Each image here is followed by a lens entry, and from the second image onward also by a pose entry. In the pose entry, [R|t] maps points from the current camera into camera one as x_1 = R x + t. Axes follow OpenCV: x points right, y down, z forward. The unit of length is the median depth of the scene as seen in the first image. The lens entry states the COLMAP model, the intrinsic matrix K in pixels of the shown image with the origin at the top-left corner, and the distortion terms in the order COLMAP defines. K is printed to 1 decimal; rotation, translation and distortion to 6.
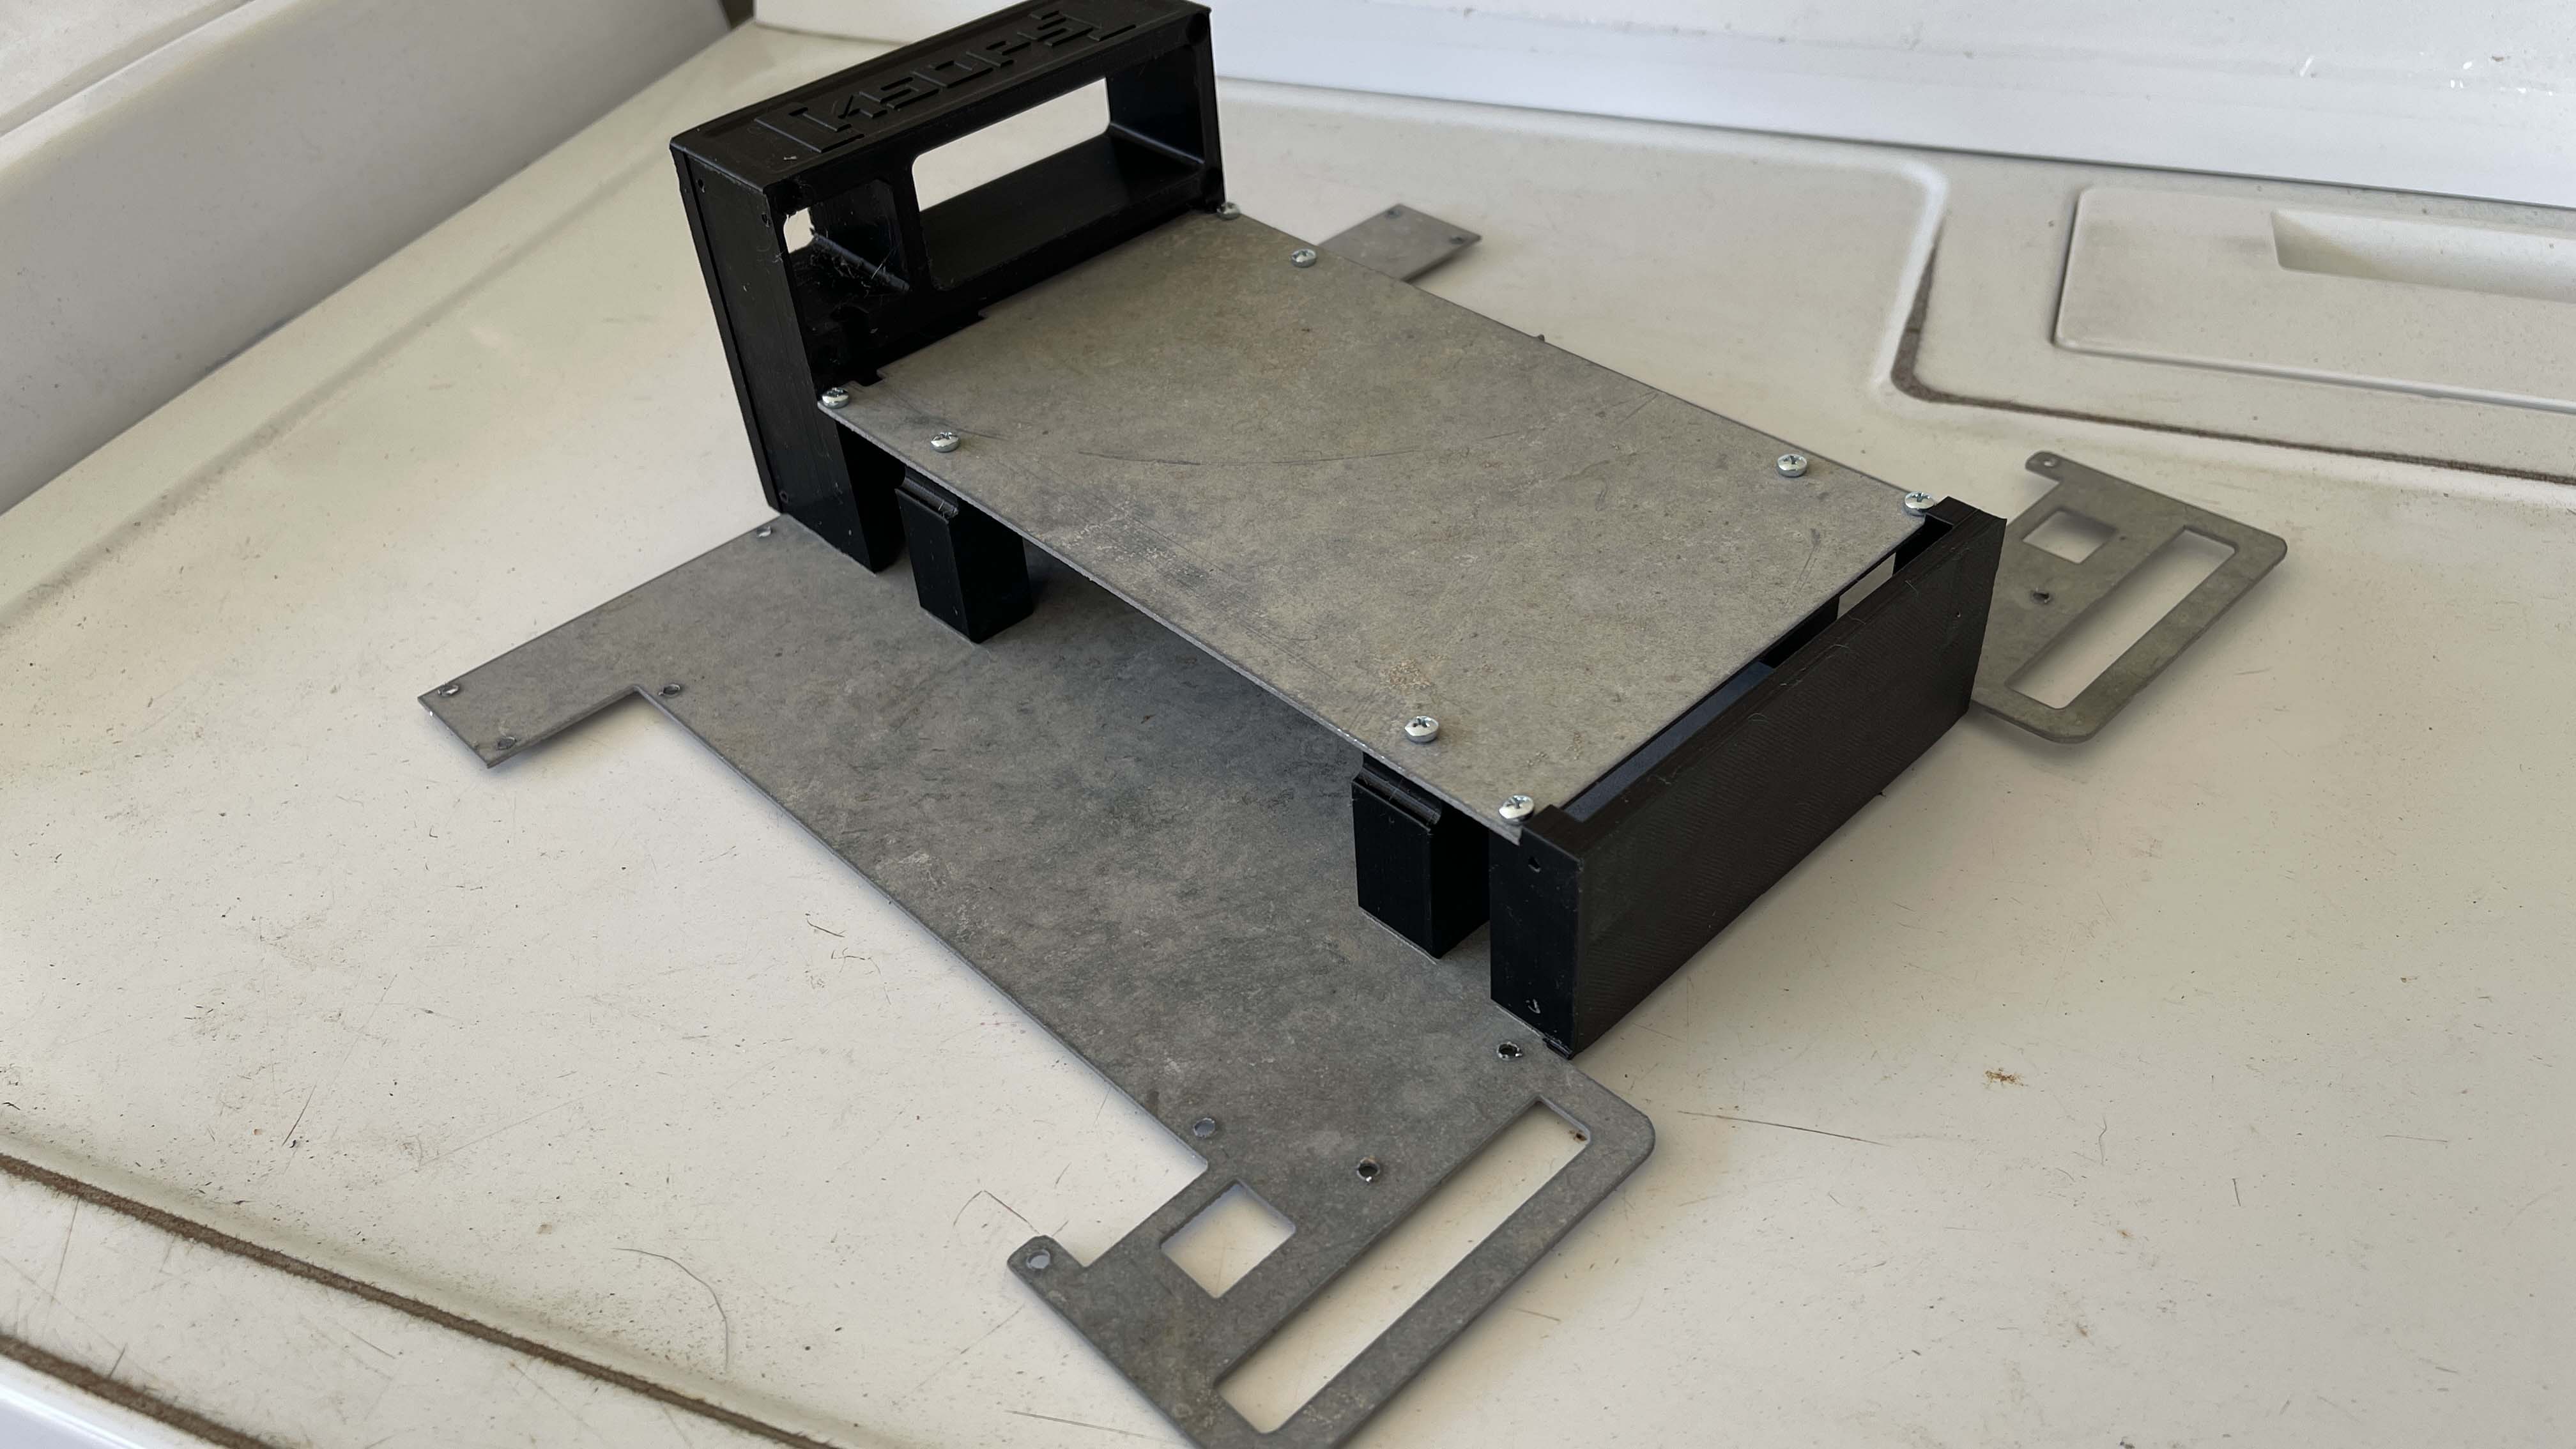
lens RADIAL K [[2017.2, 0, 1299.4], [0, 2017.2, 707.1], [0, 0, 1]] dist [0.005001, -0.022468]
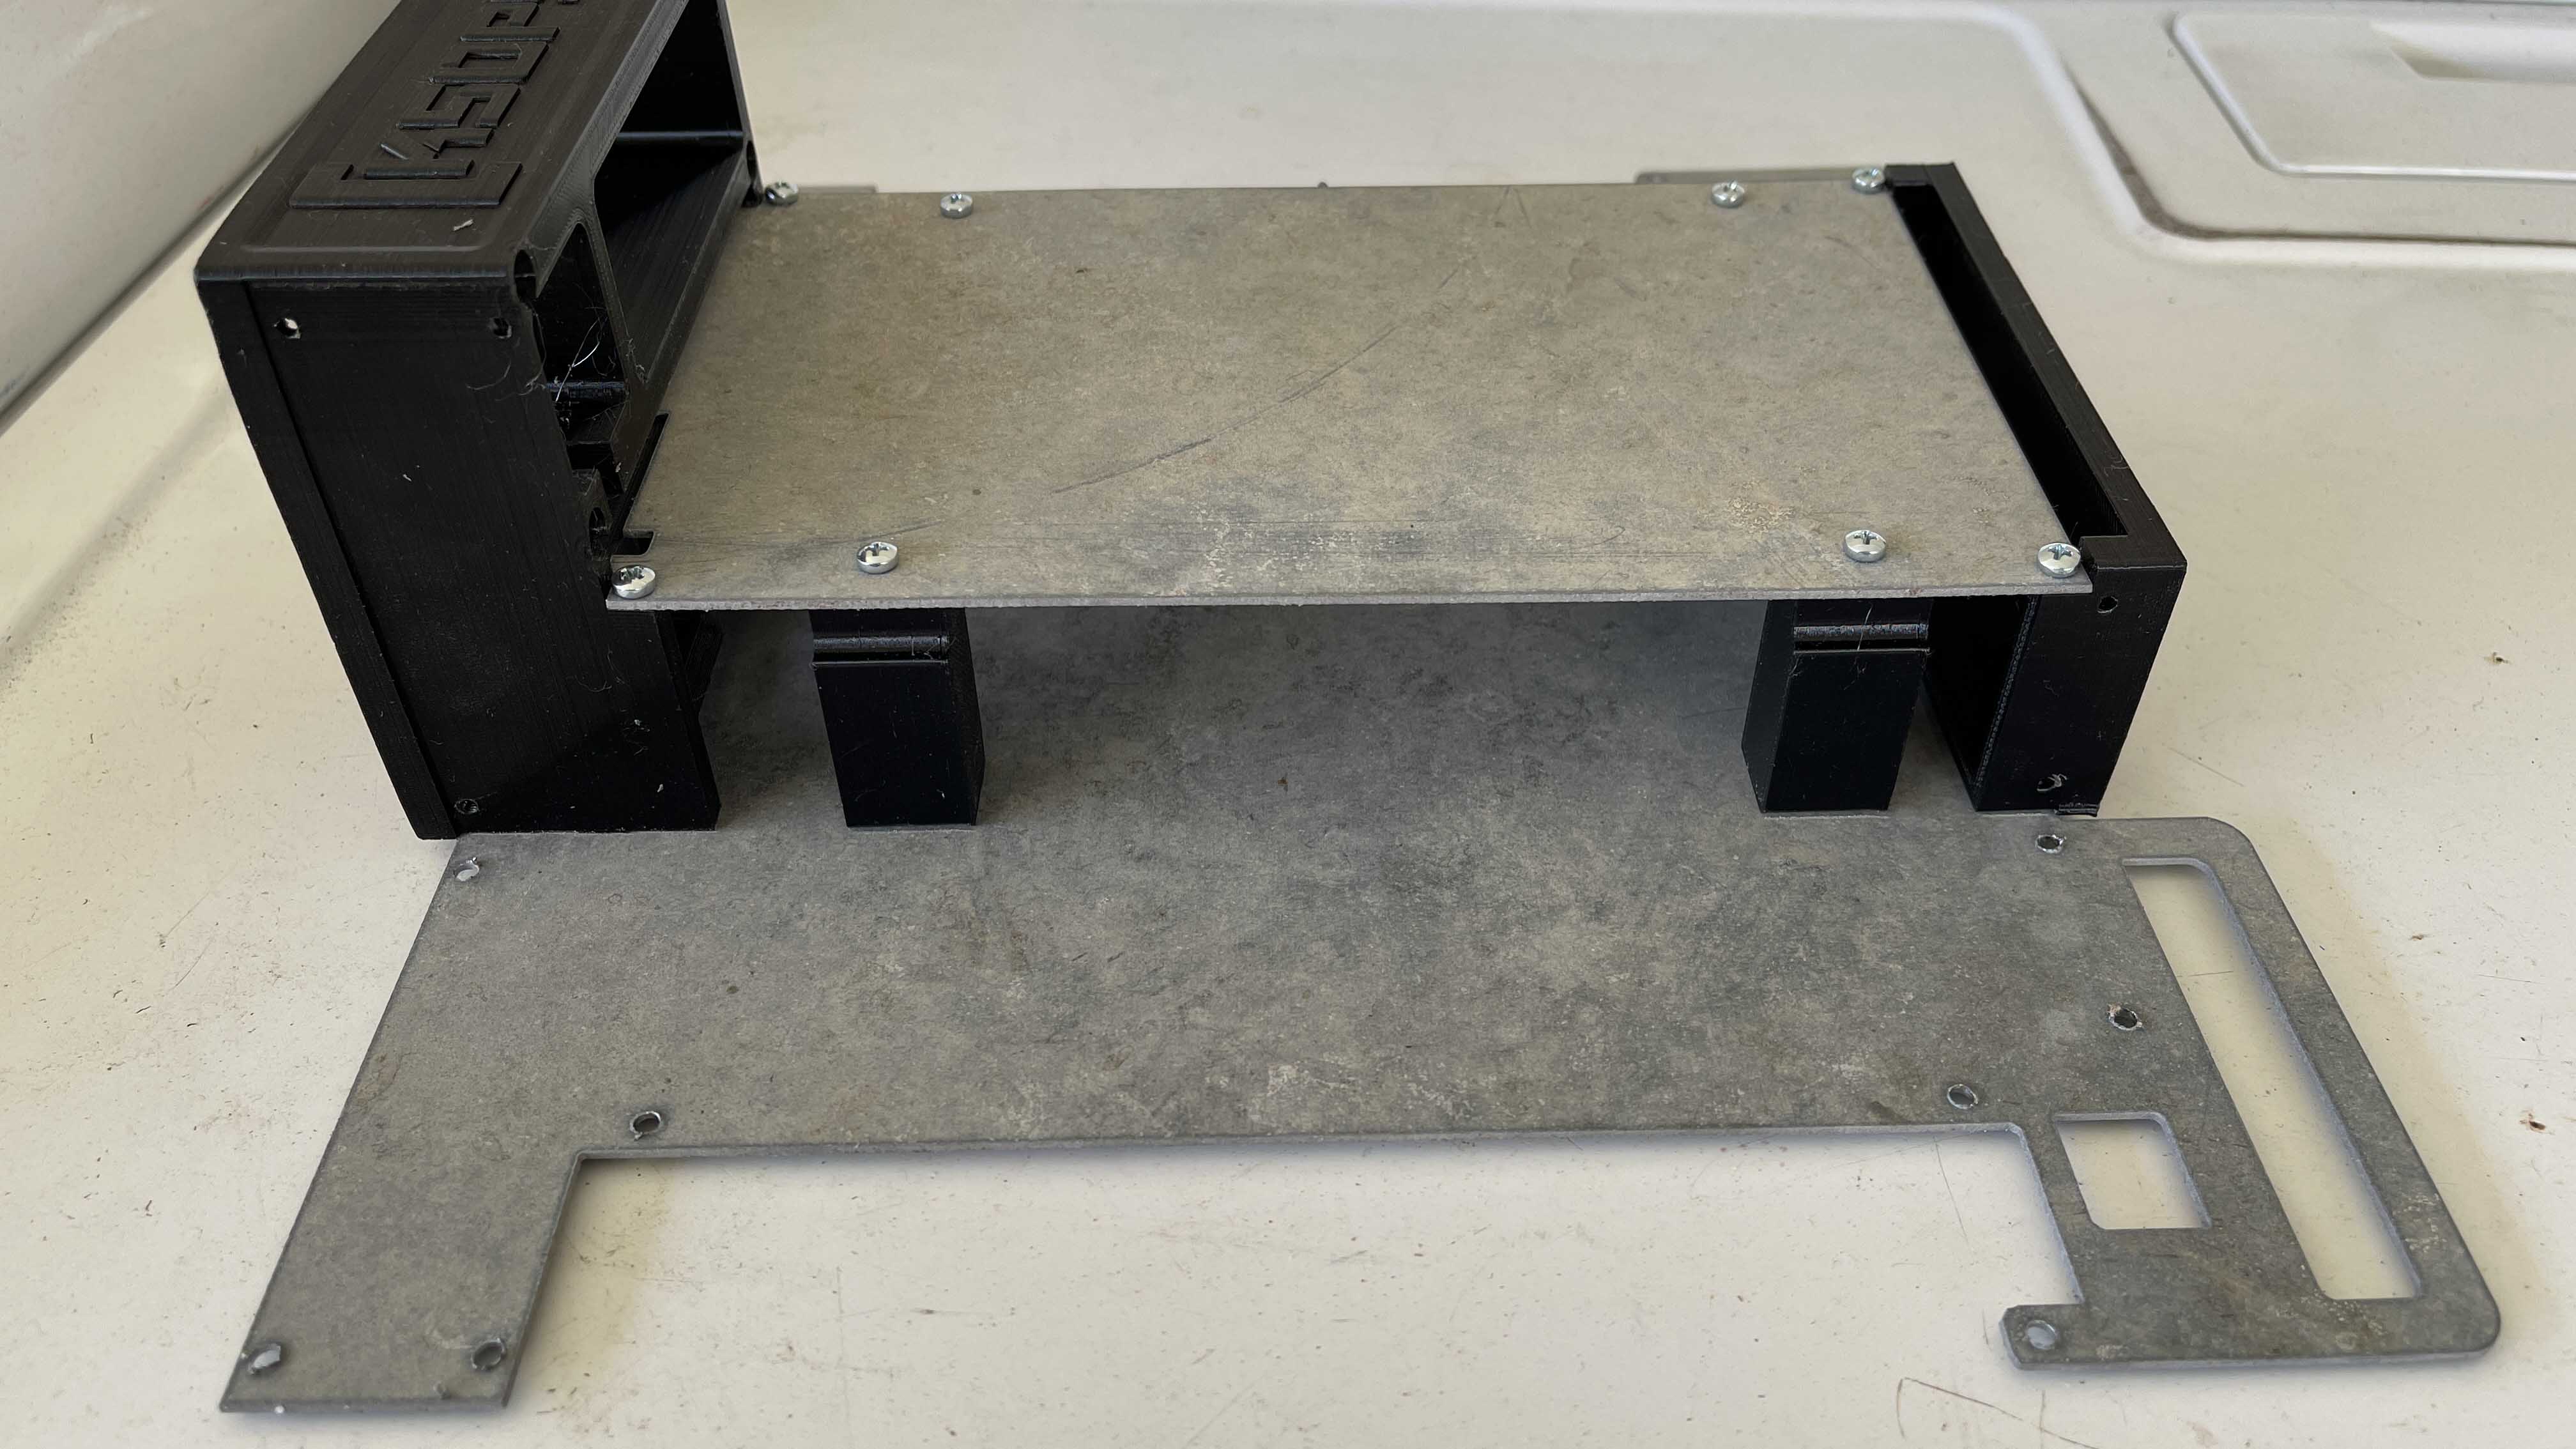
lens RADIAL K [[2017.2, 0, 1303.2], [0, 2017.2, 737.0], [0, 0, 1]] dist [0.005001, -0.022468]
pose [[0.676740, -0.439829, 0.590401, -0.543413], [0.440421, 0.884472, 0.154073, -0.130810], [-0.589959, 0.155758, 0.792268, 0.440253]]
